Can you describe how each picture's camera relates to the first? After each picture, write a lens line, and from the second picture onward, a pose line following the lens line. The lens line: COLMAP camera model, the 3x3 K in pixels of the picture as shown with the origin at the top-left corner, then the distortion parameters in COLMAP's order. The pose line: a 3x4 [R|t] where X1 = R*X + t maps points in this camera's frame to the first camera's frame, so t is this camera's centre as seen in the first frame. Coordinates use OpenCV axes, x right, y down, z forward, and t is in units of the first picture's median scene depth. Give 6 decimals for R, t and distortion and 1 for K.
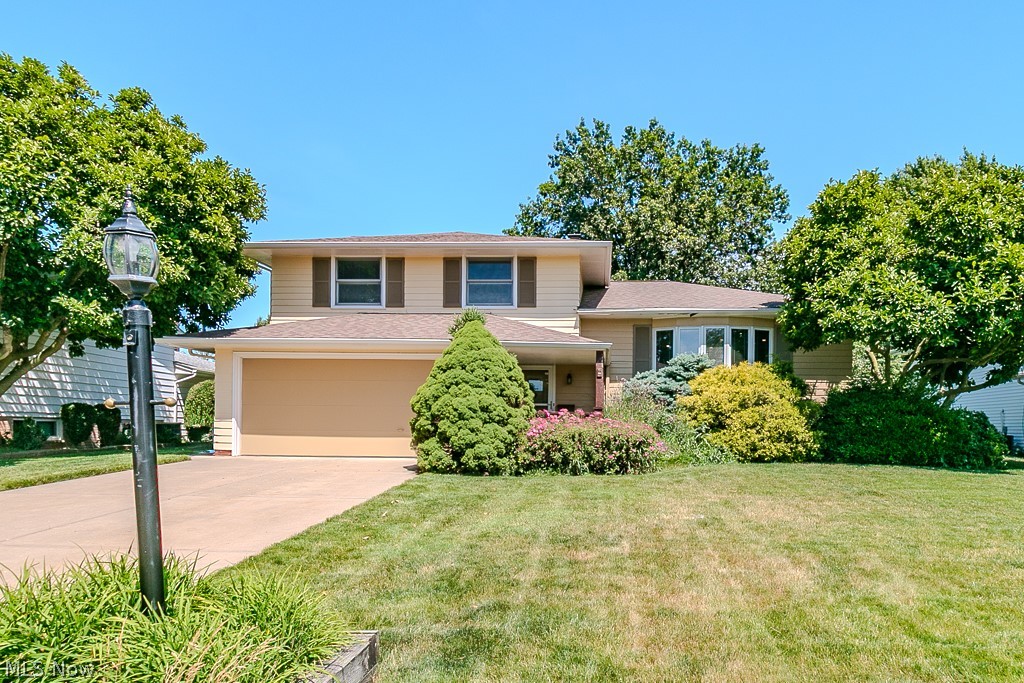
lens RADIAL K [[590.4, 0, 609.1], [0, 590.4, 341.2], [0, 0, 1]] dist [-0.000338, -0.000173]
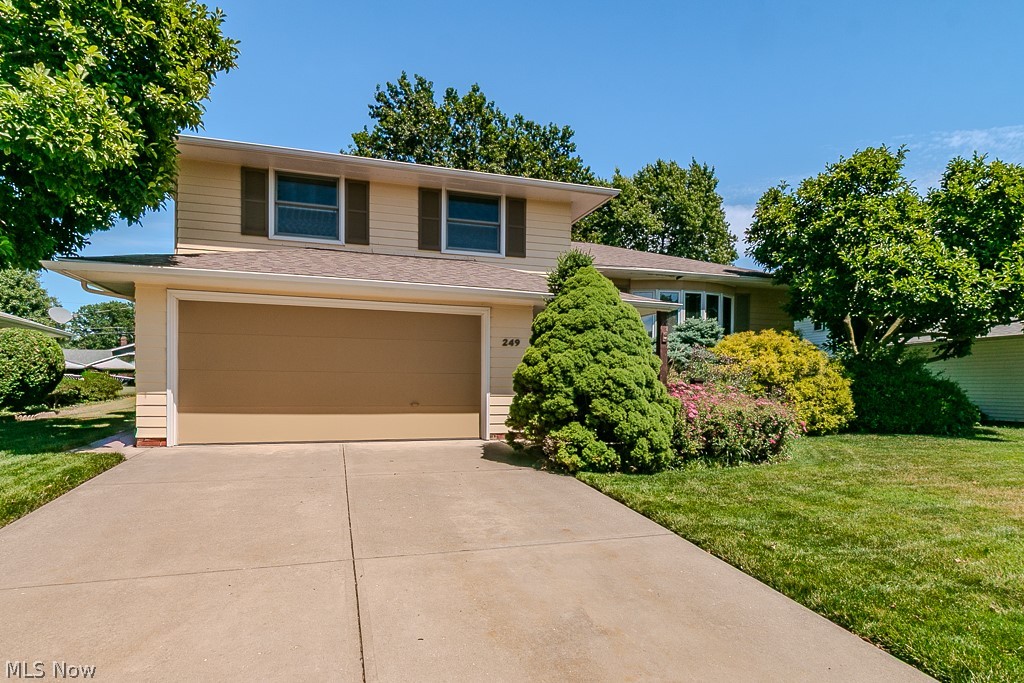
lens RADIAL K [[530.4, 0, 511.9], [0, 530.4, 323.4], [0, 0, 1]] dist [-0.003871, -0.000652]
pose [[0.951690, 0.036296, 0.304907, -0.442487], [-0.047233, 0.998475, 0.028568, 0.020470], [-0.303405, -0.041589, 0.951954, 0.311870]]
